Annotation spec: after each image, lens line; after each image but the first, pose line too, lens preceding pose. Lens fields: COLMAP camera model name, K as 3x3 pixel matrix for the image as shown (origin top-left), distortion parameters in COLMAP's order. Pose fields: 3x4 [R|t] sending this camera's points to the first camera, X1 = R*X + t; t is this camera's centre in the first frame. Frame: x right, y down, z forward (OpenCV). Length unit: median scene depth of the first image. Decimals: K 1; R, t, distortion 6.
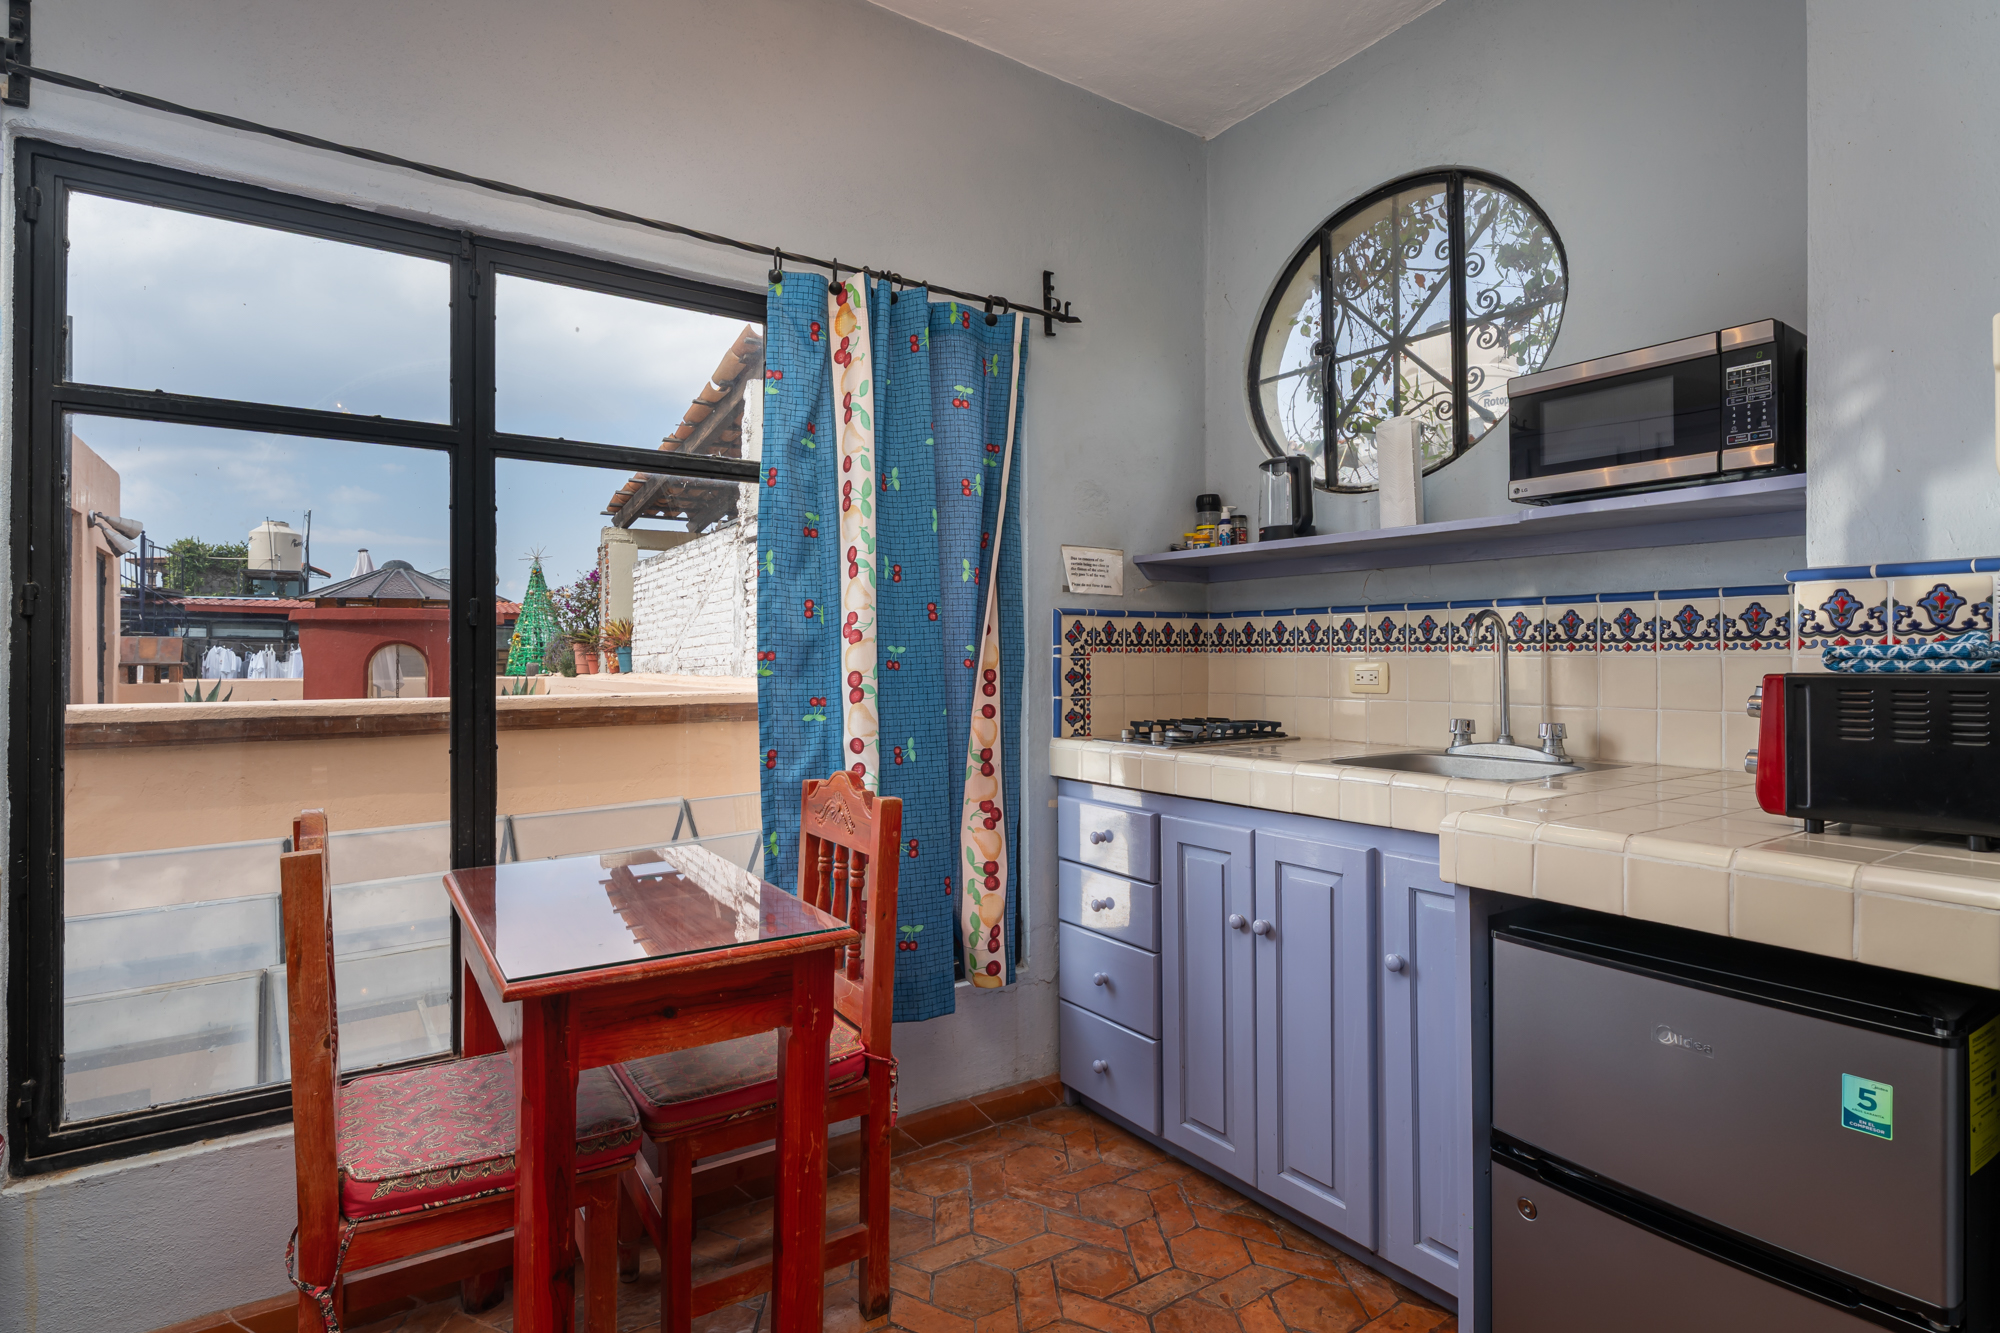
lens RADIAL K [[1005.3, 0, 993.3], [0, 1005.3, 653.4], [0, 0, 1]] dist [0.000781, 0.000579]
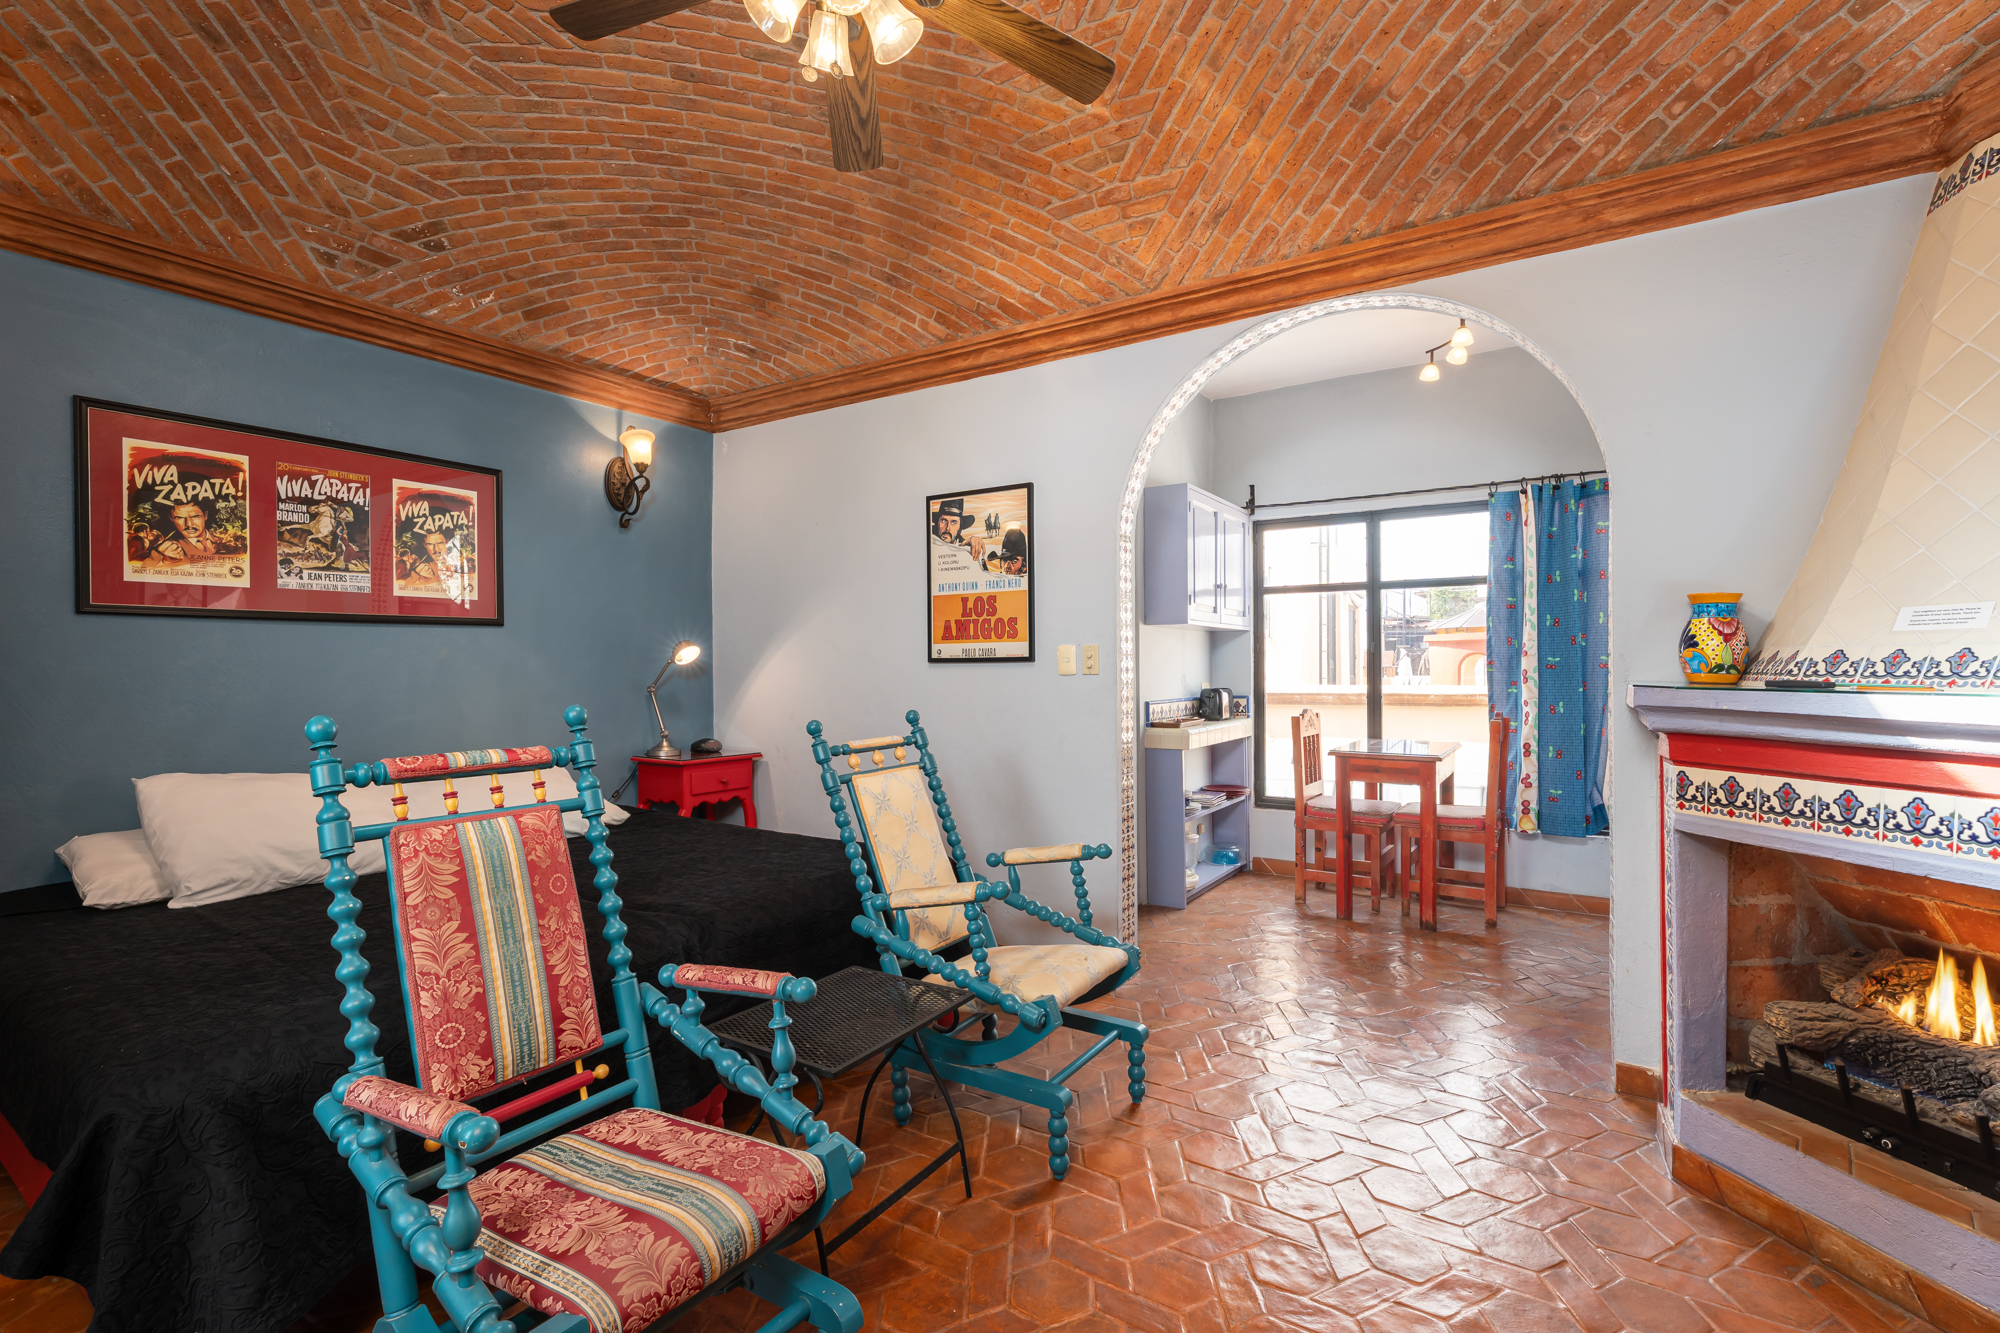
lens RADIAL K [[888.4, 0, 1011.0], [0, 888.4, 669.8], [0, 0, 1]] dist [0.000265, 0.000298]
pose [[0.389797, 0.001467, -0.920900, 1.035615], [0.012102, 0.999904, 0.006715, -0.006222], [0.920821, -0.013762, 0.389742, -0.670132]]
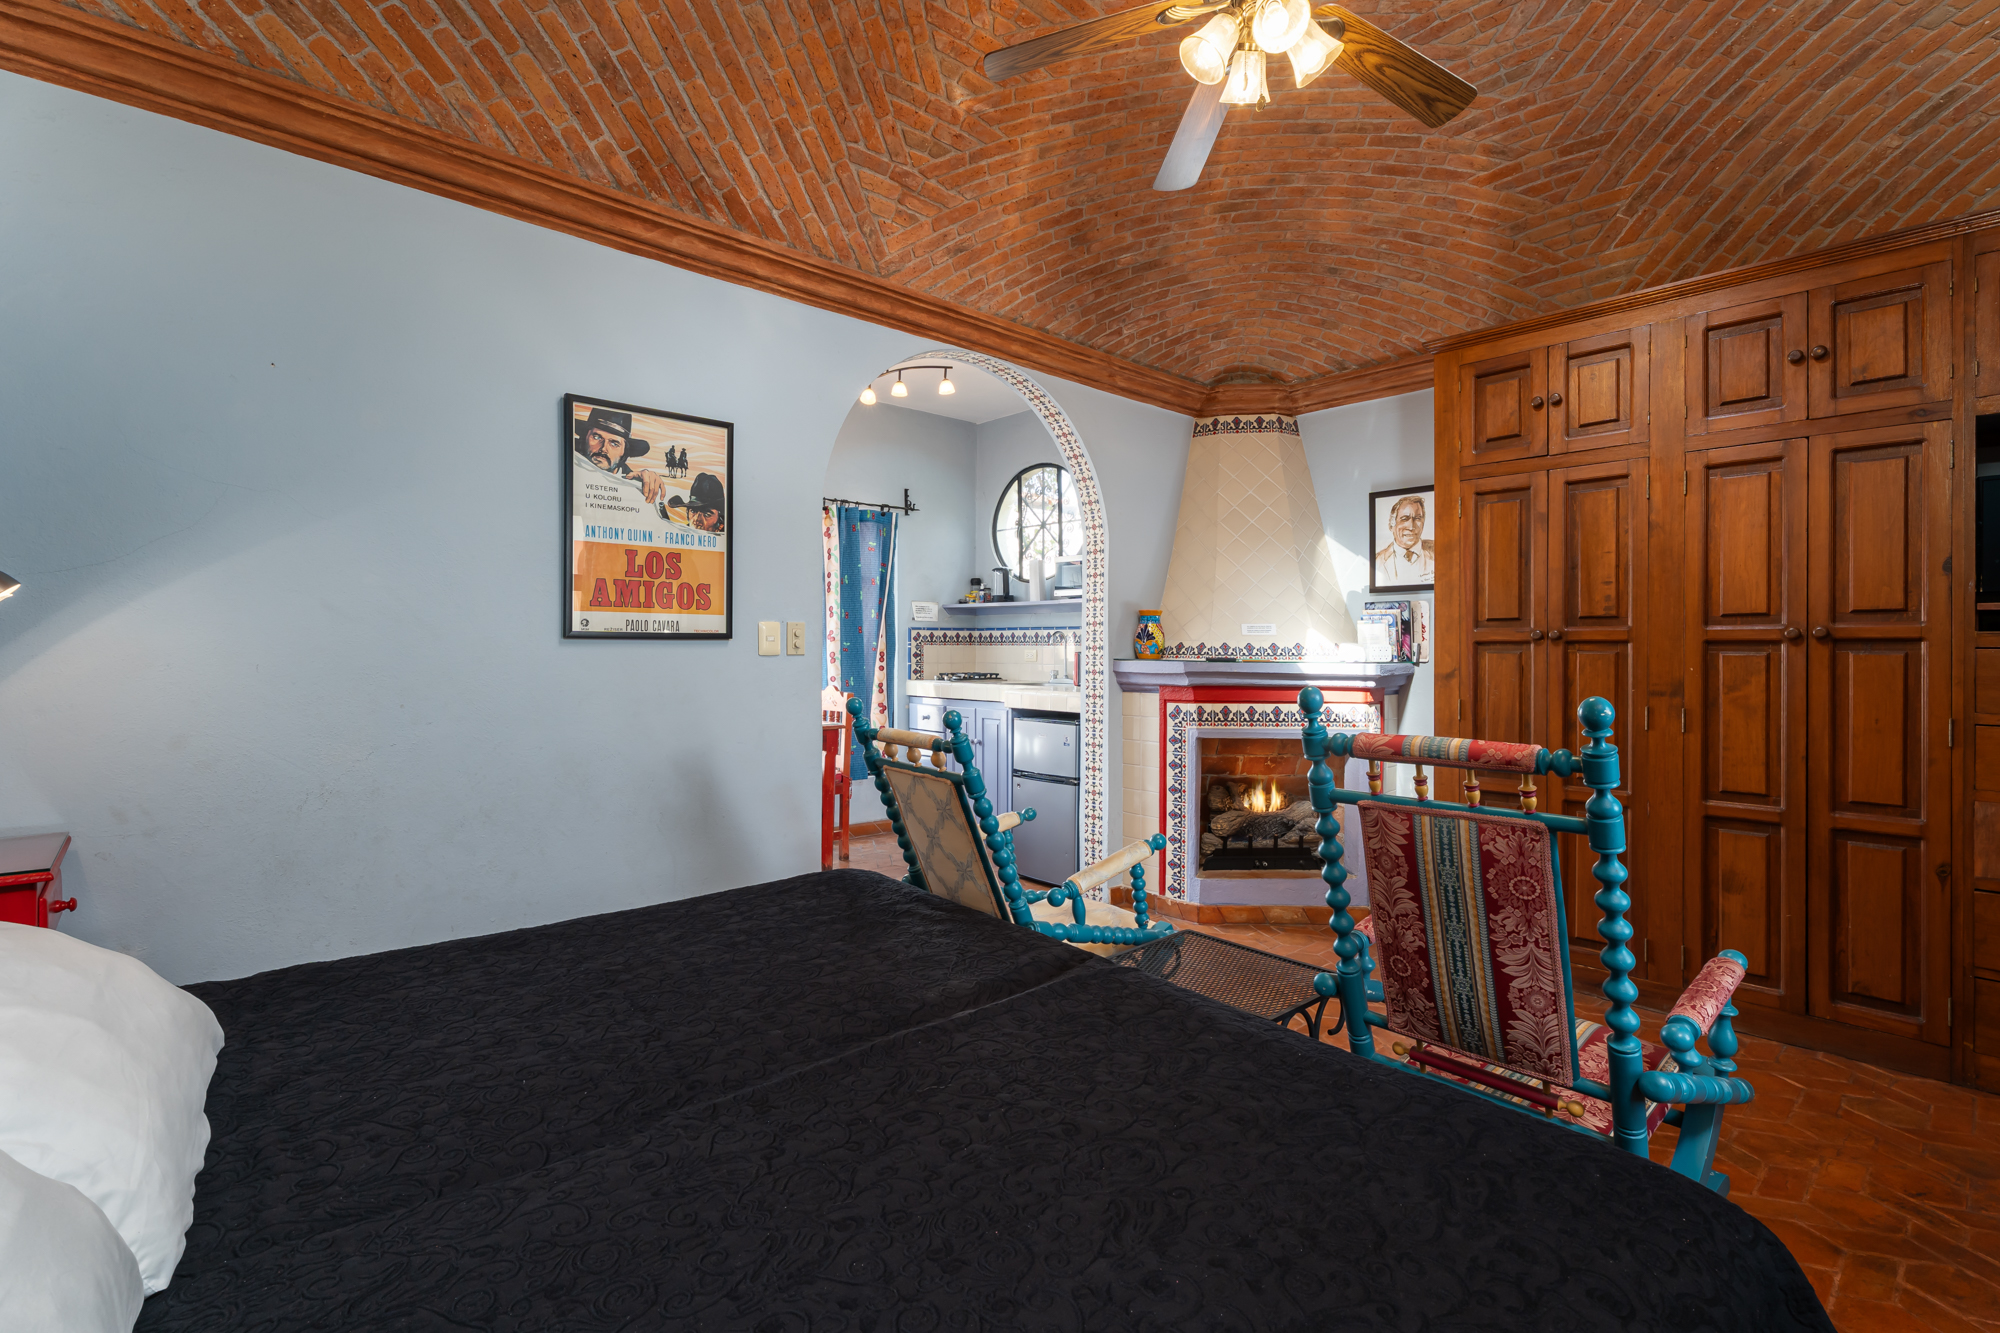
lens RADIAL K [[919.8, 0, 999.4], [0, 919.8, 655.3], [0, 0, 1]] dist [0.001708, 0.000088]
pose [[0.991446, 0.004064, 0.130452, -0.012188], [-0.005793, 0.999900, 0.012882, -0.006392], [-0.130387, -0.013528, 0.991371, -1.306542]]
